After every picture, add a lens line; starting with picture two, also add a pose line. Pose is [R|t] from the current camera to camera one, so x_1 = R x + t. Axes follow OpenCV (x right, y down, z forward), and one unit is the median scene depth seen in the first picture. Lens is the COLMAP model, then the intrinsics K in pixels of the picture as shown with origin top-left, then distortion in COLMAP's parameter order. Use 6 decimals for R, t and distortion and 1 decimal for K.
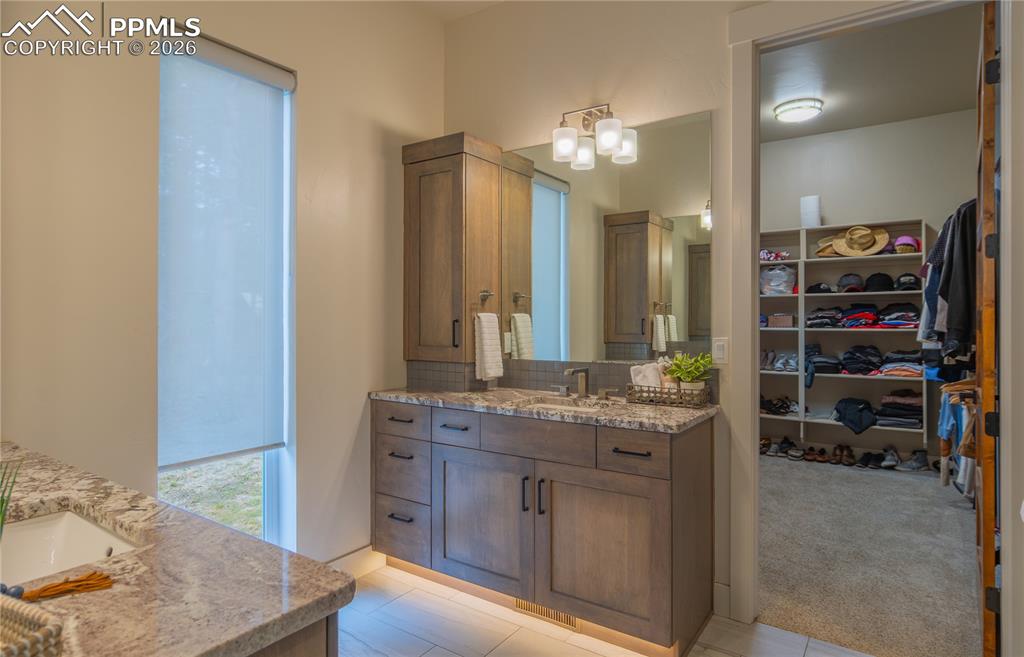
lens RADIAL K [[568.8, 0, 514.6], [0, 568.8, 319.3], [0, 0, 1]] dist [0.002410, 0.002481]
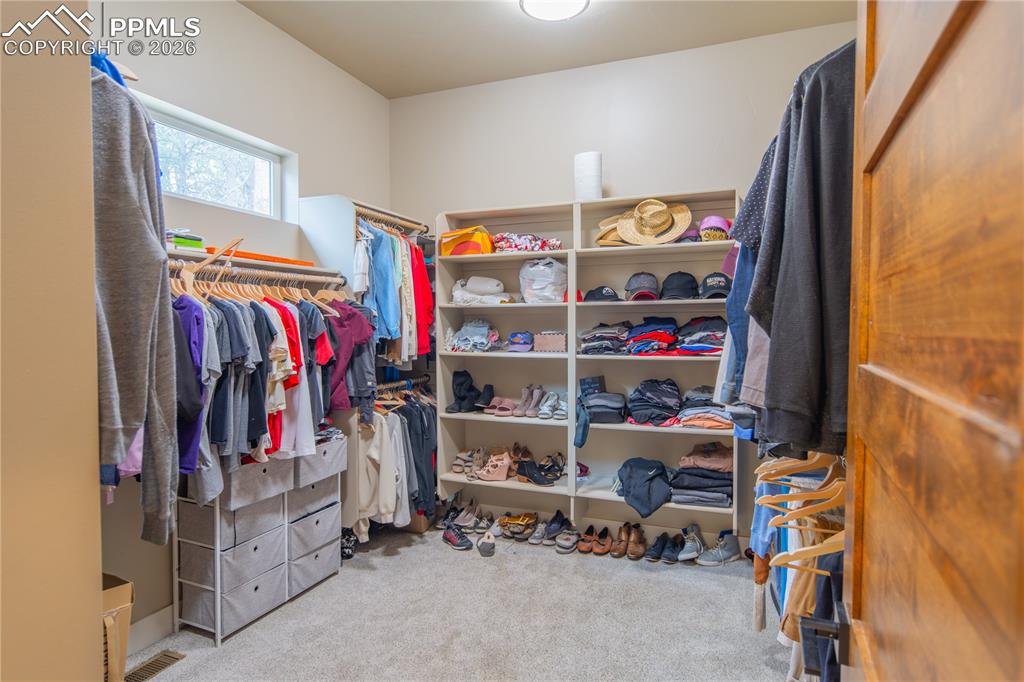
lens RADIAL K [[557.1, 0, 508.6], [0, 557.1, 344.4], [0, 0, 1]] dist [-0.009672, 0.006710]
pose [[0.976938, -0.011865, 0.213193, 0.304366], [0.003653, 0.999238, 0.038871, -0.022018], [-0.213492, -0.037195, 0.976236, 0.402103]]
